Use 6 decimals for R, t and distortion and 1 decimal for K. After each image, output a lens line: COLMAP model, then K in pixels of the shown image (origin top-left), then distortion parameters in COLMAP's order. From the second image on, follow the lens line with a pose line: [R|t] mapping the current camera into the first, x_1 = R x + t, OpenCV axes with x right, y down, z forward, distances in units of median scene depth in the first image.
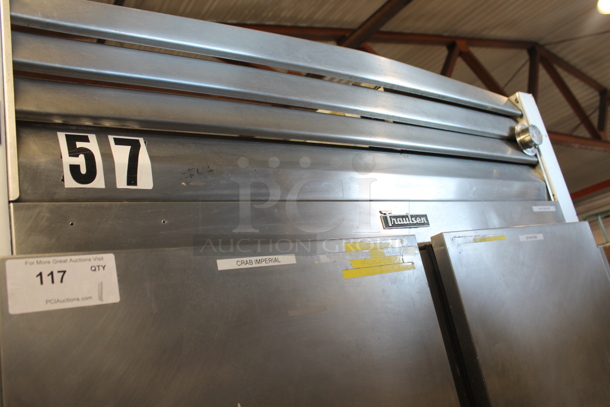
lens RADIAL K [[516.3, 0, 305.0], [0, 516.3, 203.5], [0, 0, 1]] dist [-0.107650, 0.001407]
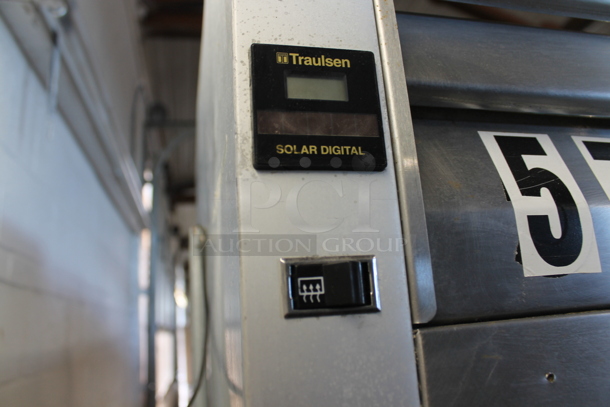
lens RADIAL K [[516.3, 0, 305.0], [0, 516.3, 203.5], [0, 0, 1]] dist [-0.107650, 0.001407]
pose [[0.907917, 0.064212, -0.414203, -0.457424], [-0.026435, 0.995001, 0.096305, -0.122085], [0.418316, -0.076488, 0.905075, 0.540989]]
